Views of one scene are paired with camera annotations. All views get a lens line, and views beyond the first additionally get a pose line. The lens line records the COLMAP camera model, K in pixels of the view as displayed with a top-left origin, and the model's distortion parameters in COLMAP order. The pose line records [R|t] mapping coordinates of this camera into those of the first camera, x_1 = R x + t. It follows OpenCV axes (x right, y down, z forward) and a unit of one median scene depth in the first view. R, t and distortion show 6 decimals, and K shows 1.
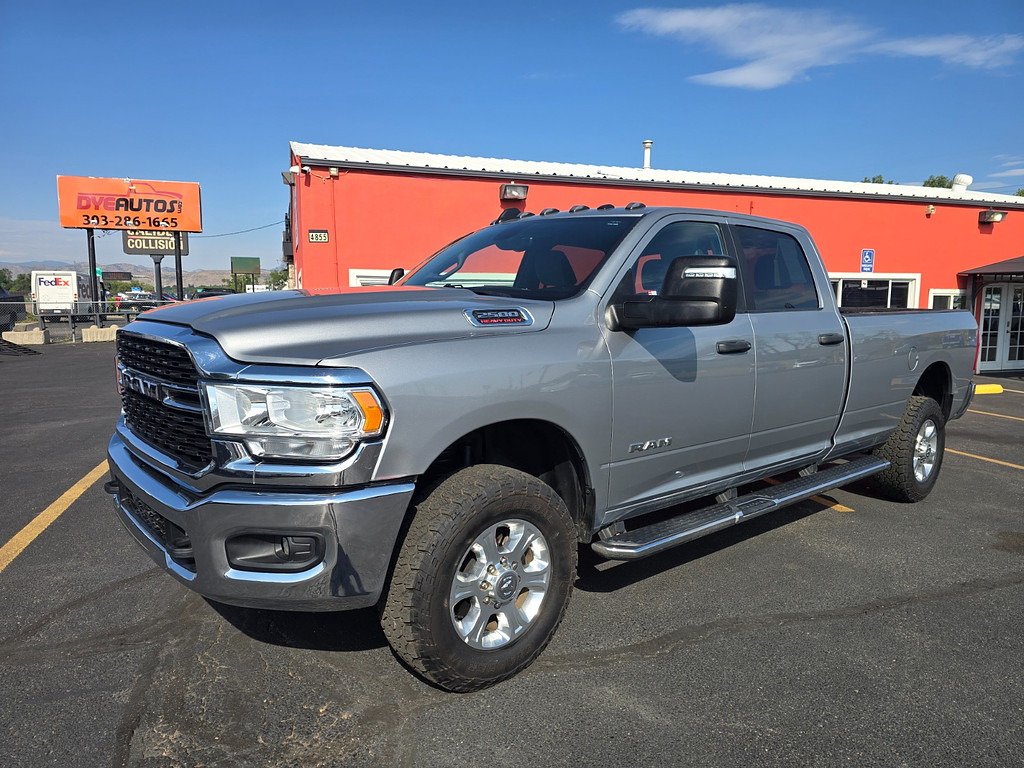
lens RADIAL K [[750.6, 0, 513.3], [0, 750.6, 390.7], [0, 0, 1]] dist [0.053014, -0.053287]
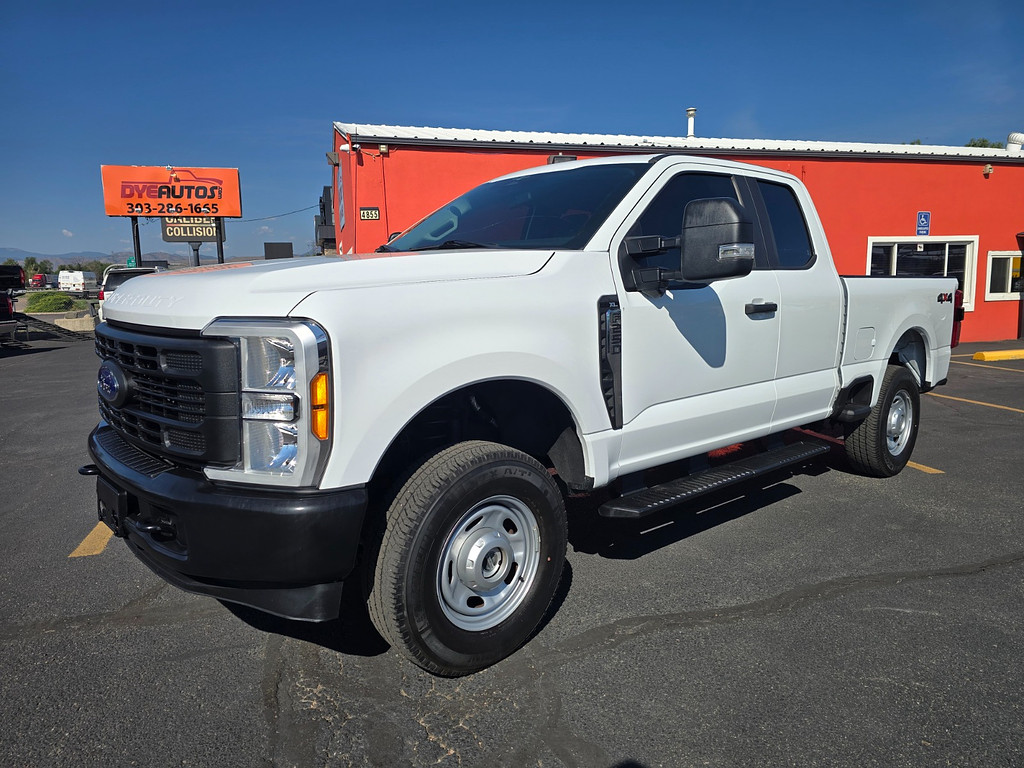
lens RADIAL K [[750.6, 0, 513.5], [0, 750.6, 378.5], [0, 0, 1]] dist [0.053014, -0.053287]
pose [[0.998980, -0.020175, -0.040399, -0.014703], [0.020630, 0.999728, 0.010886, 0.003781], [0.040168, -0.011708, 0.999124, 0.001012]]
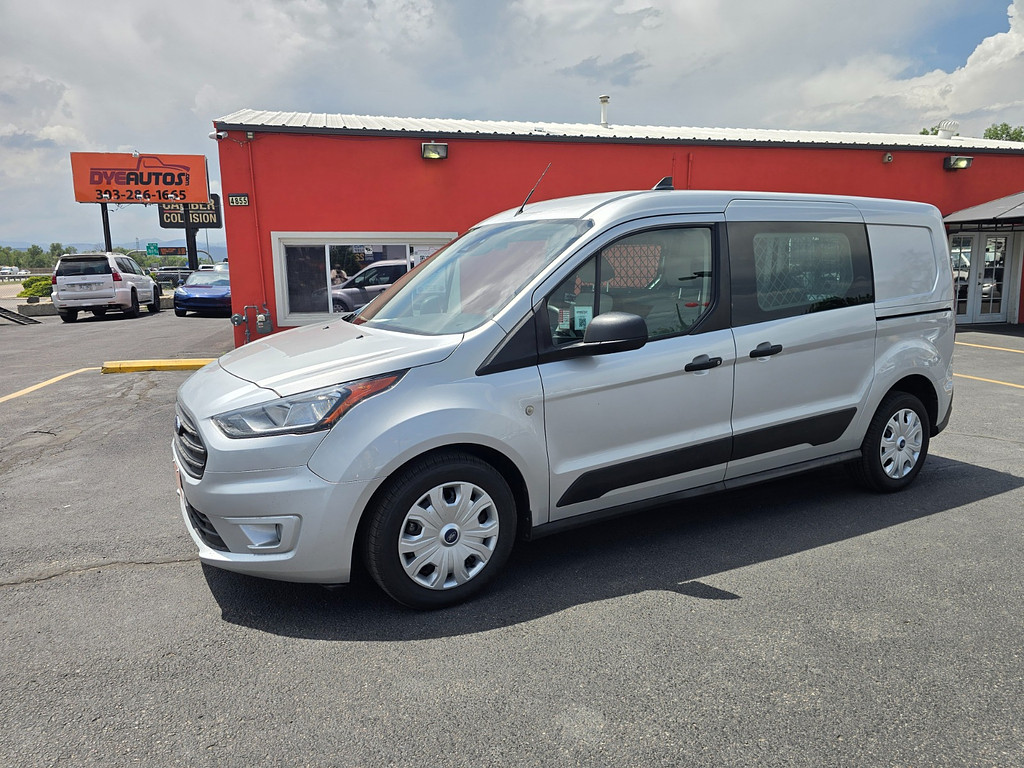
lens RADIAL K [[750.6, 0, 513.9], [0, 750.6, 398.0], [0, 0, 1]] dist [0.053014, -0.053287]
pose [[0.997313, -0.008051, -0.072812, 0.091502], [0.011761, 0.998646, 0.050668, 0.008296], [0.072306, -0.051388, 0.996058, -0.008190]]
